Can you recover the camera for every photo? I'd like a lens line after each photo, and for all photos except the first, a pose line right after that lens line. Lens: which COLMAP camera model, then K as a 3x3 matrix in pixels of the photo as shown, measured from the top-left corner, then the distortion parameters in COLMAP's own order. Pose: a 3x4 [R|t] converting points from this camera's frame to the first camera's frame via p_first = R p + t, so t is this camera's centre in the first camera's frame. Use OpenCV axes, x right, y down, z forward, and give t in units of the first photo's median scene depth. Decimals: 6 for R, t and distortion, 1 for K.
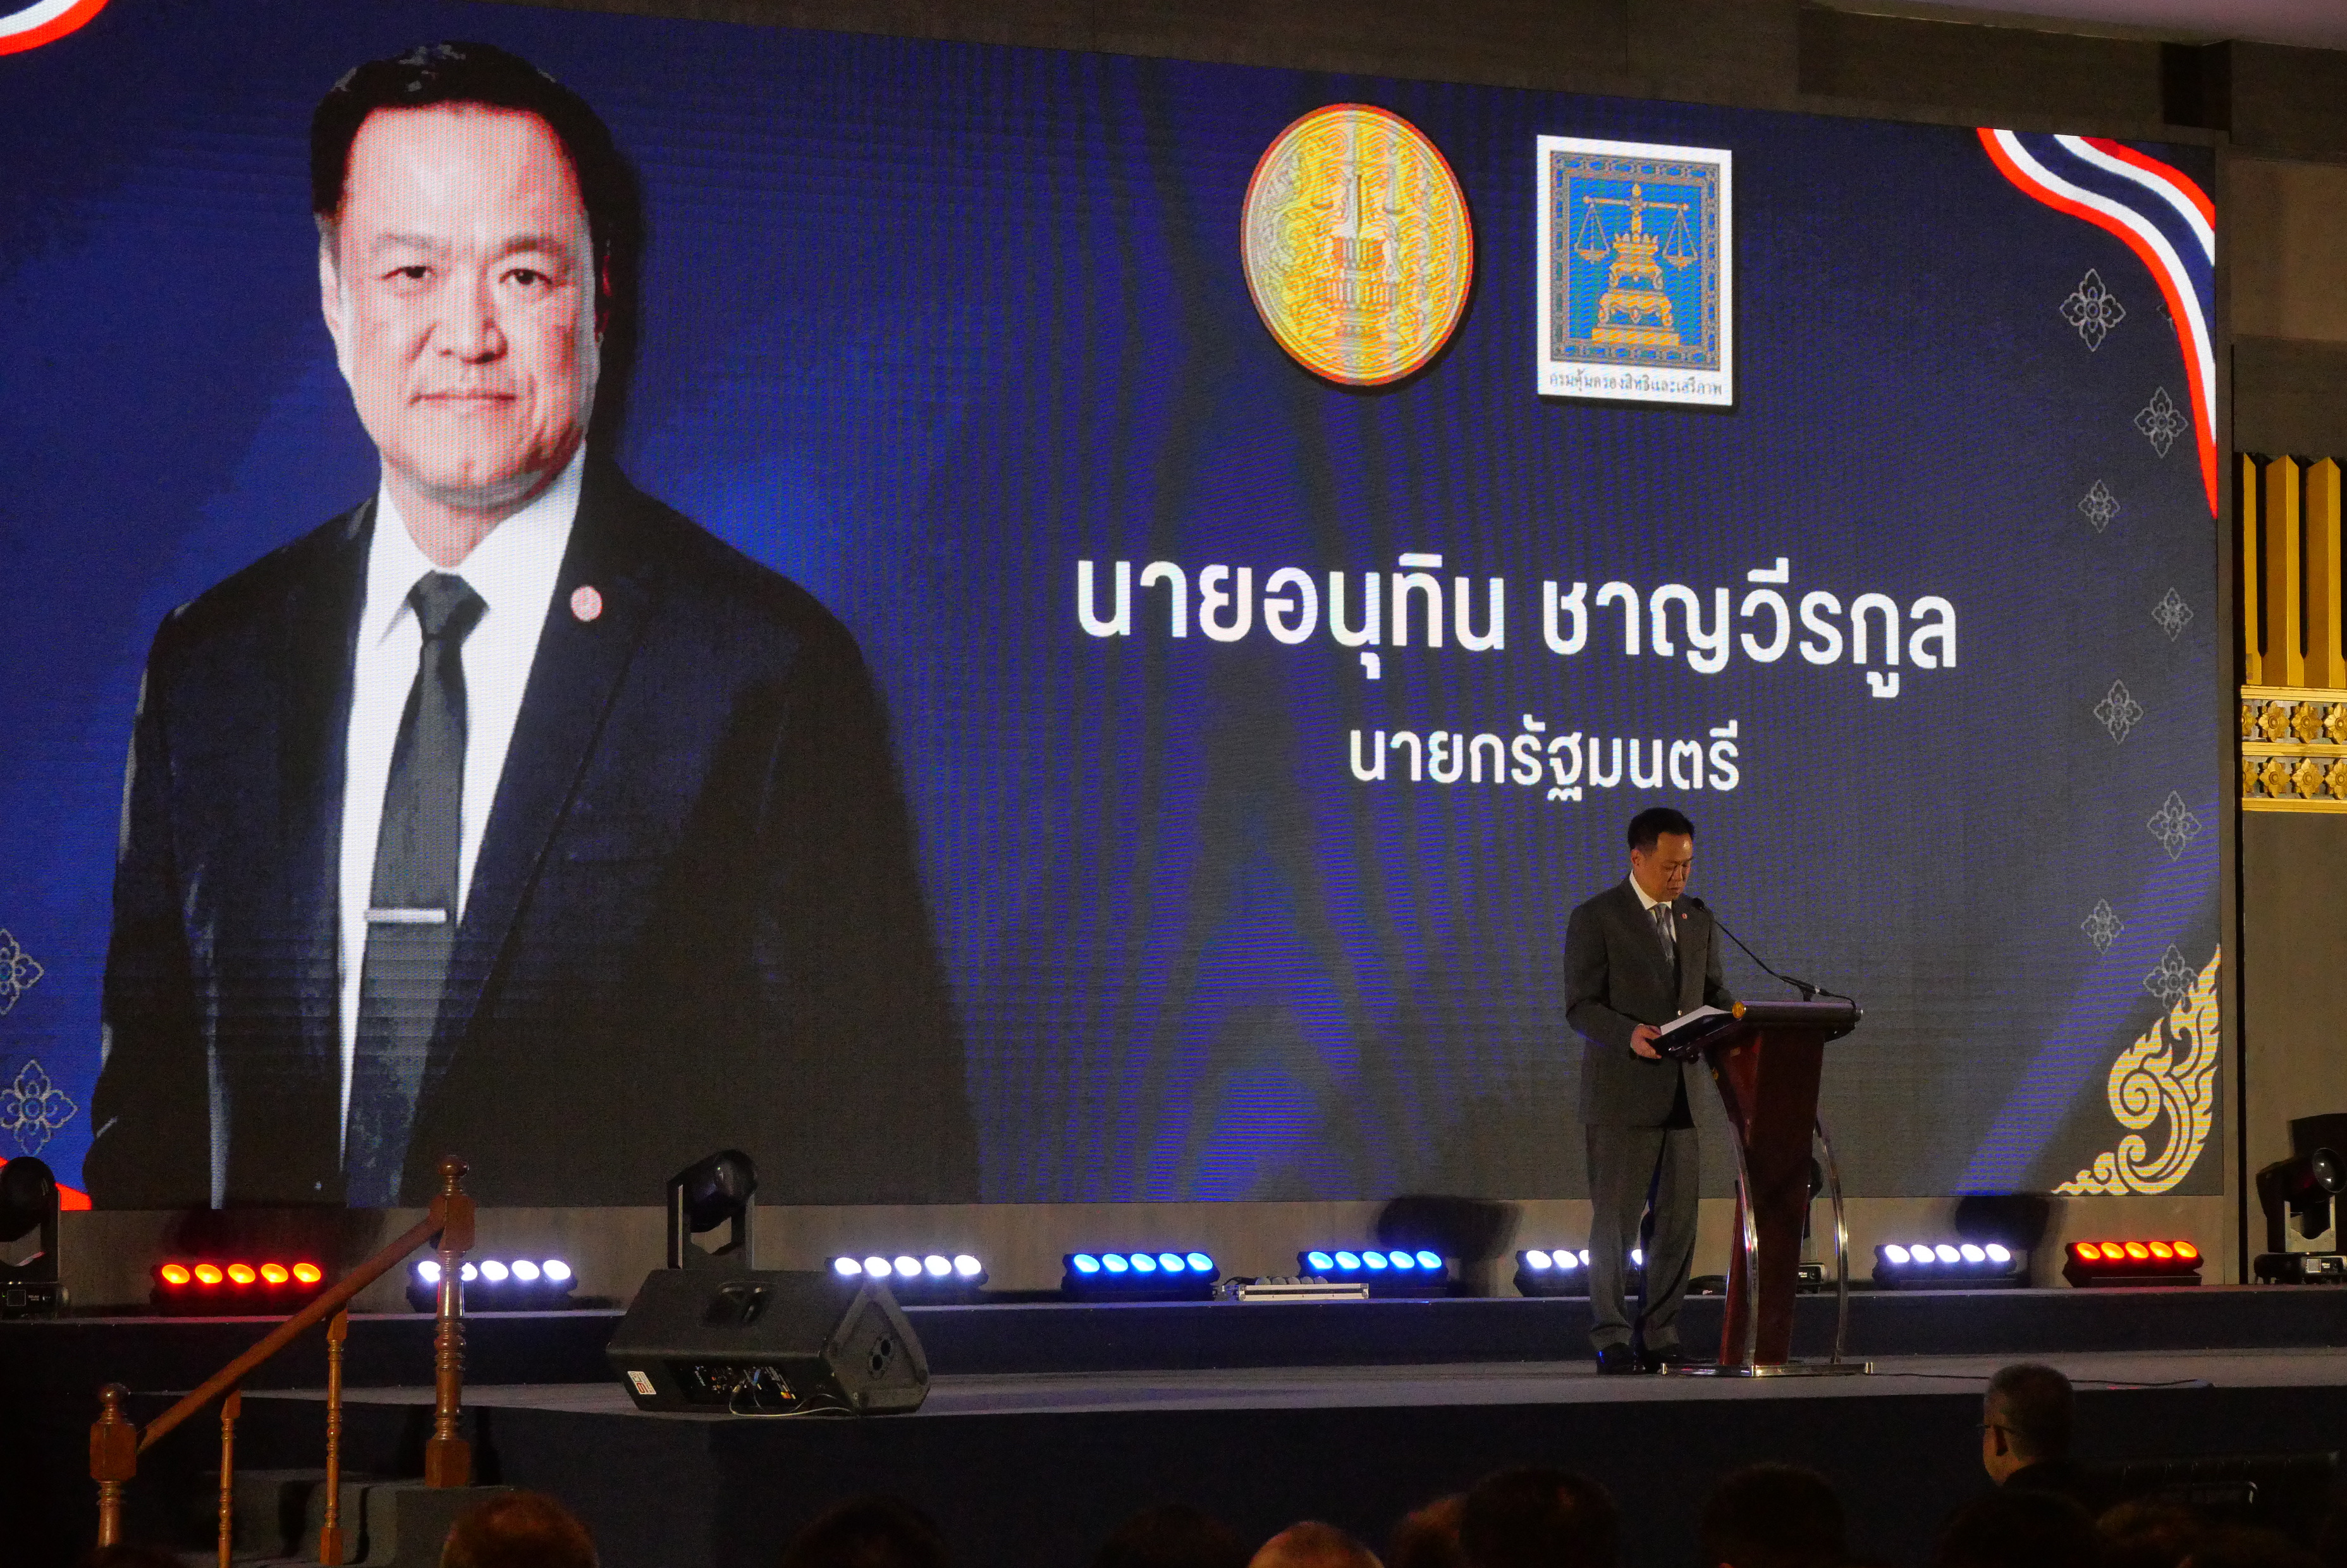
lens RADIAL K [[8037.8, 0, 1143.0], [0, 8037.8, 781.7], [0, 0, 1]] dist [-0.026784, 2.233739]
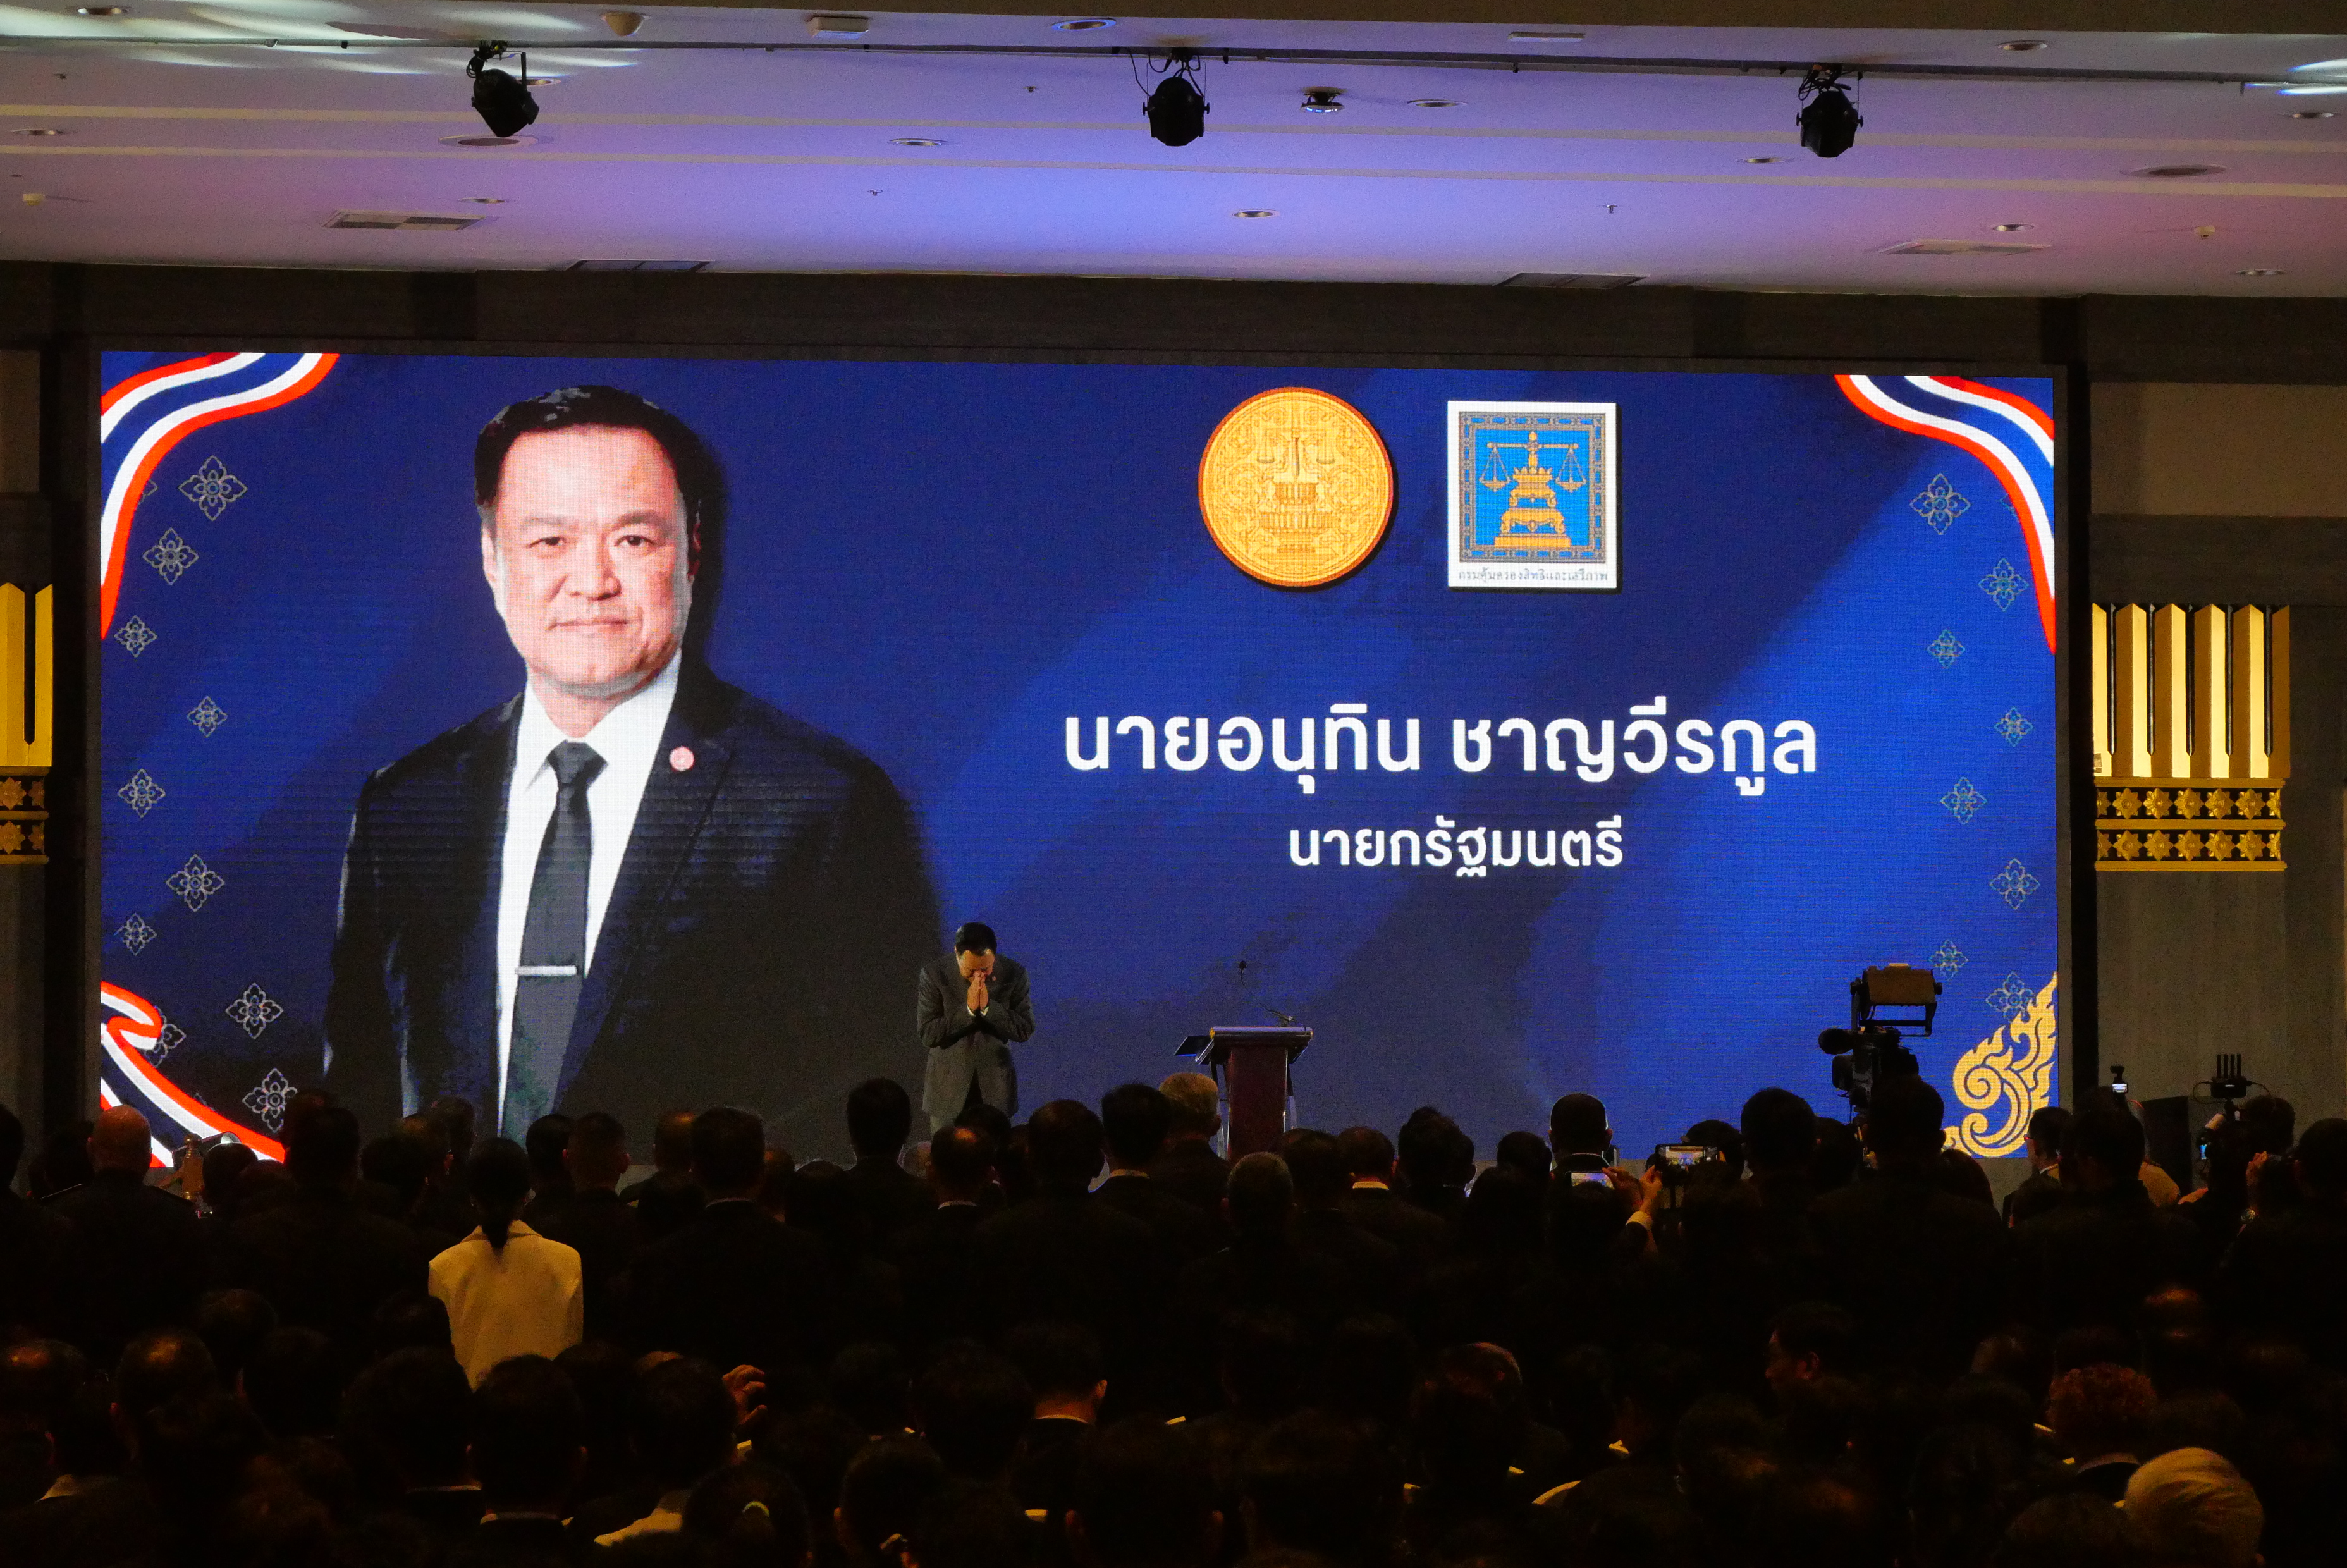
lens RADIAL K [[8035.3, 0, 1173.5], [0, 8035.3, 784.0], [0, 0, 1]] dist [-0.008895, 1.261076]
pose [[0.931644, -0.016131, -0.363015, 0.512342], [0.018118, 0.999834, 0.002069, -0.017540], [0.362921, -0.008505, 0.931781, -0.323420]]
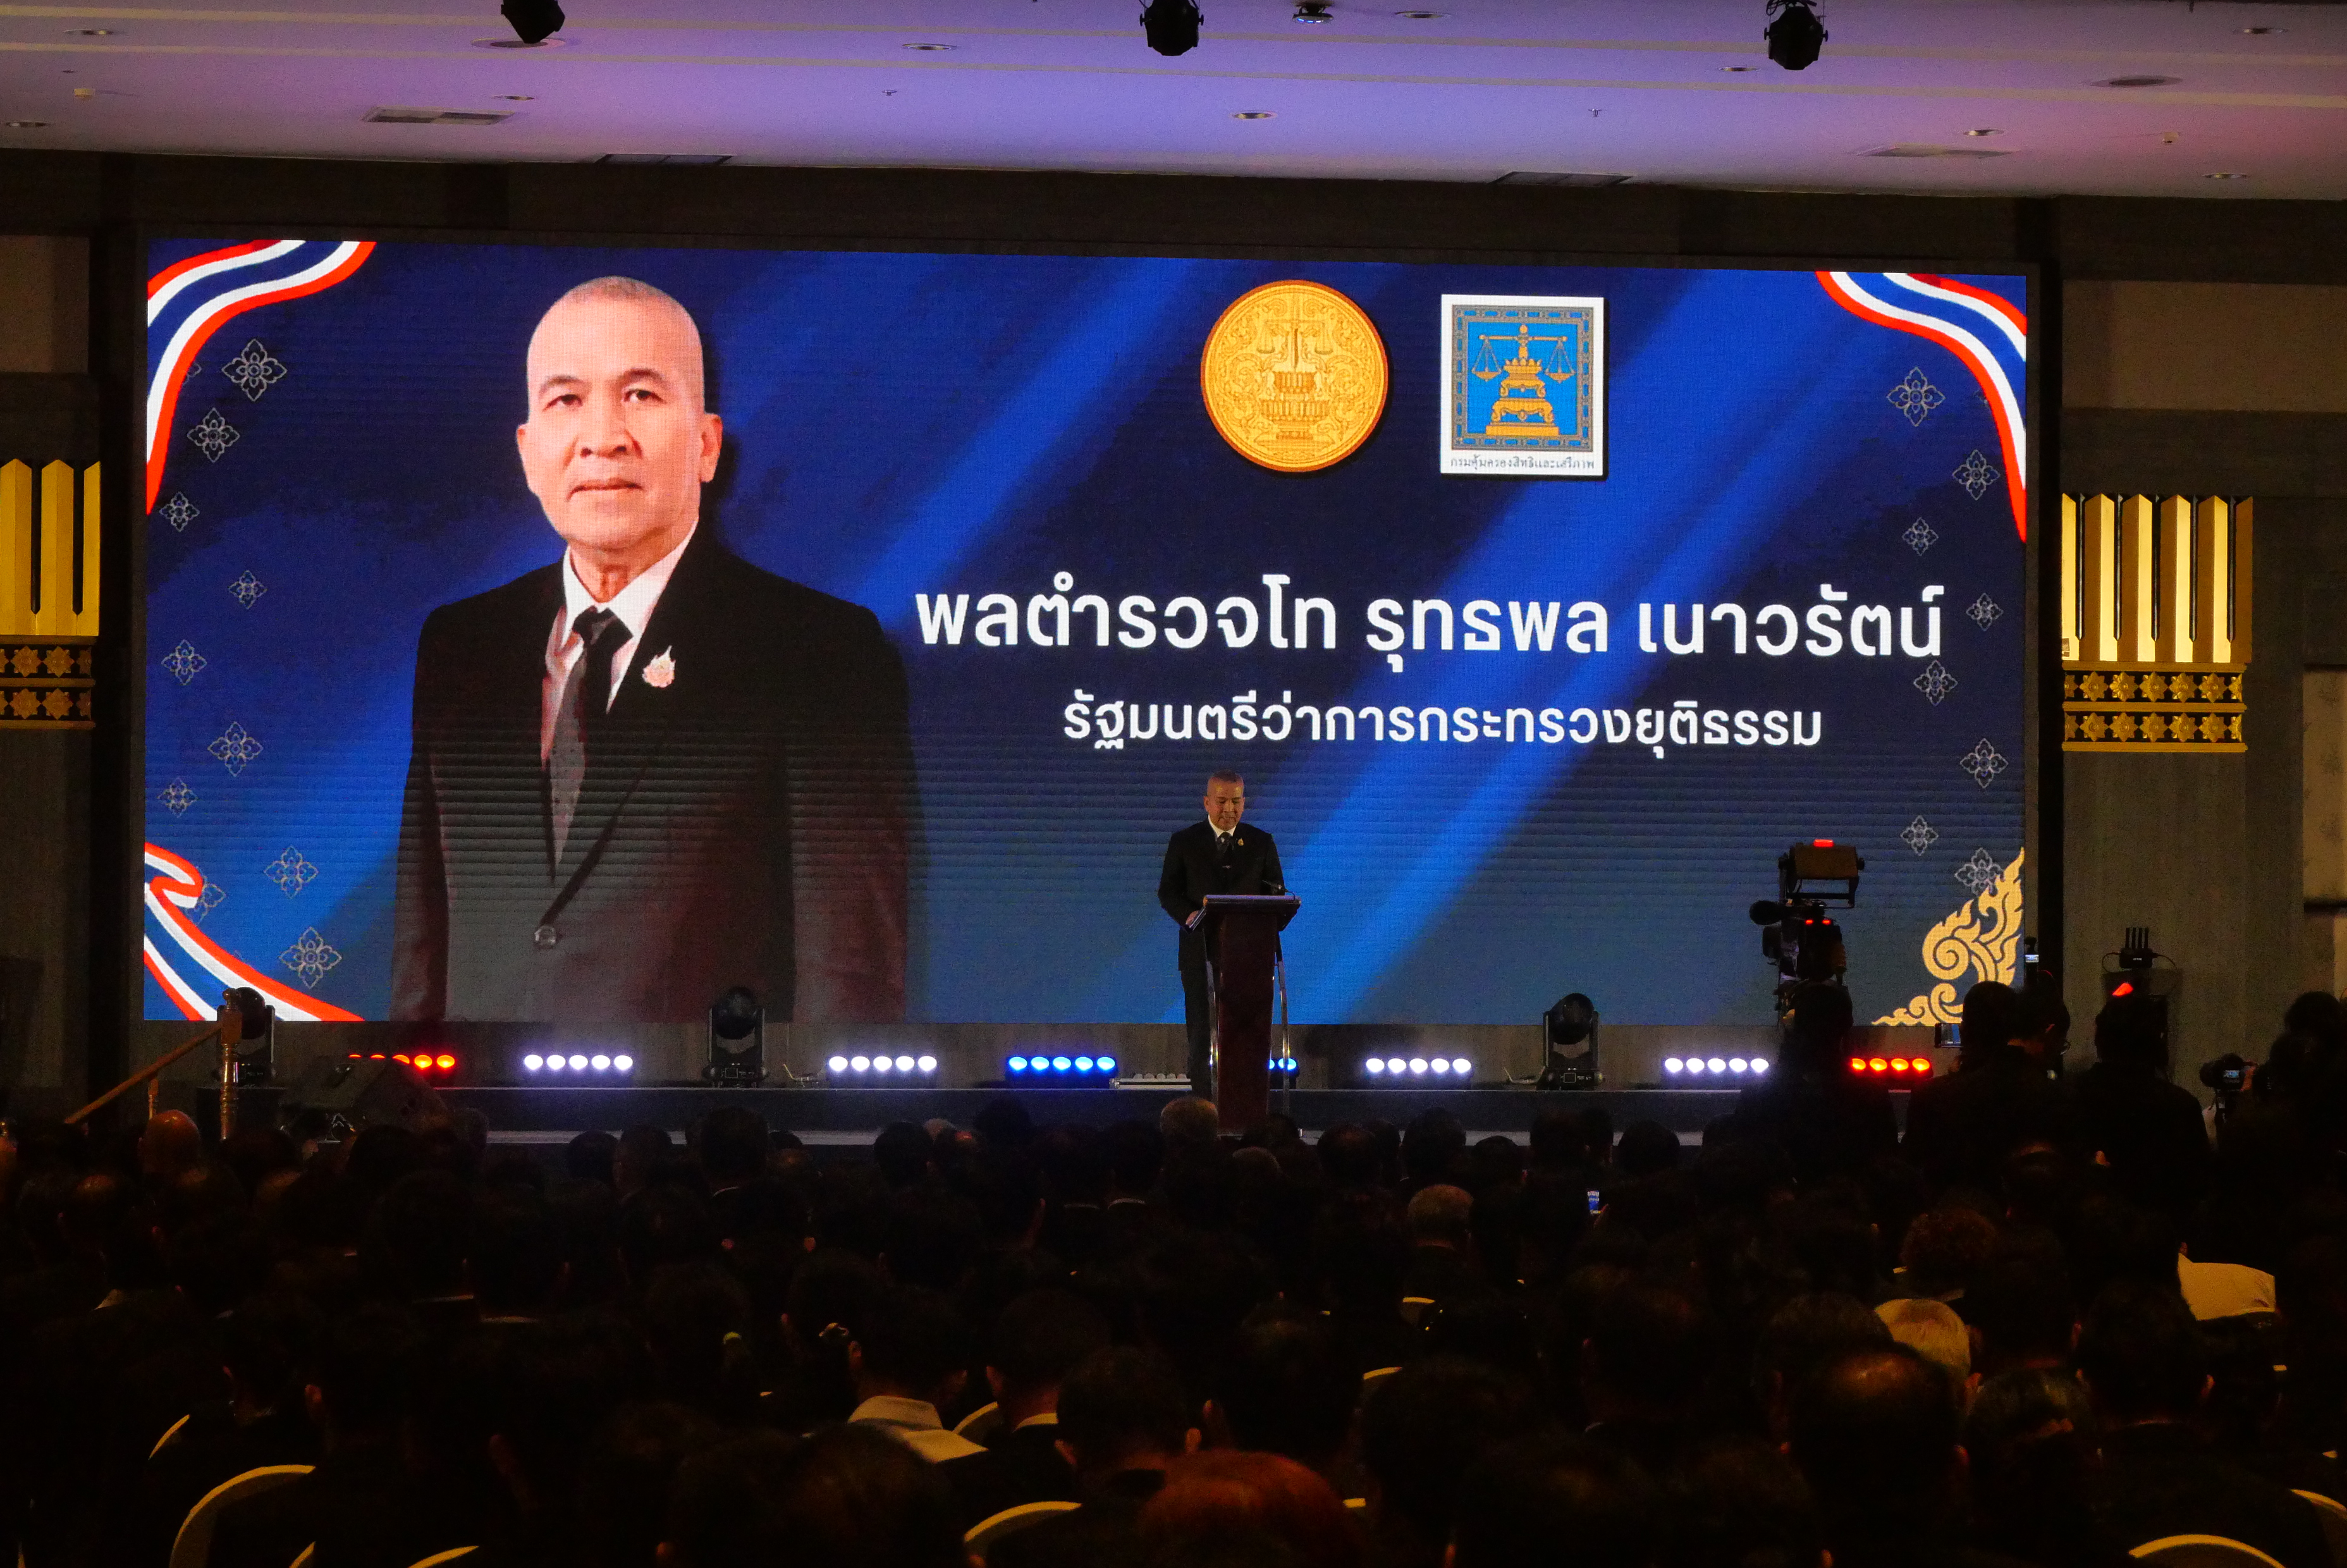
lens RADIAL K [[8037.8, 0, 1143.0], [0, 8037.8, 781.7], [0, 0, 1]] dist [-0.026784, 2.233739]
pose [[0.928344, -0.002945, -0.371711, 0.540342], [0.010460, 0.999780, 0.018201, -0.019322], [0.371576, -0.020785, 0.928170, -0.374065]]
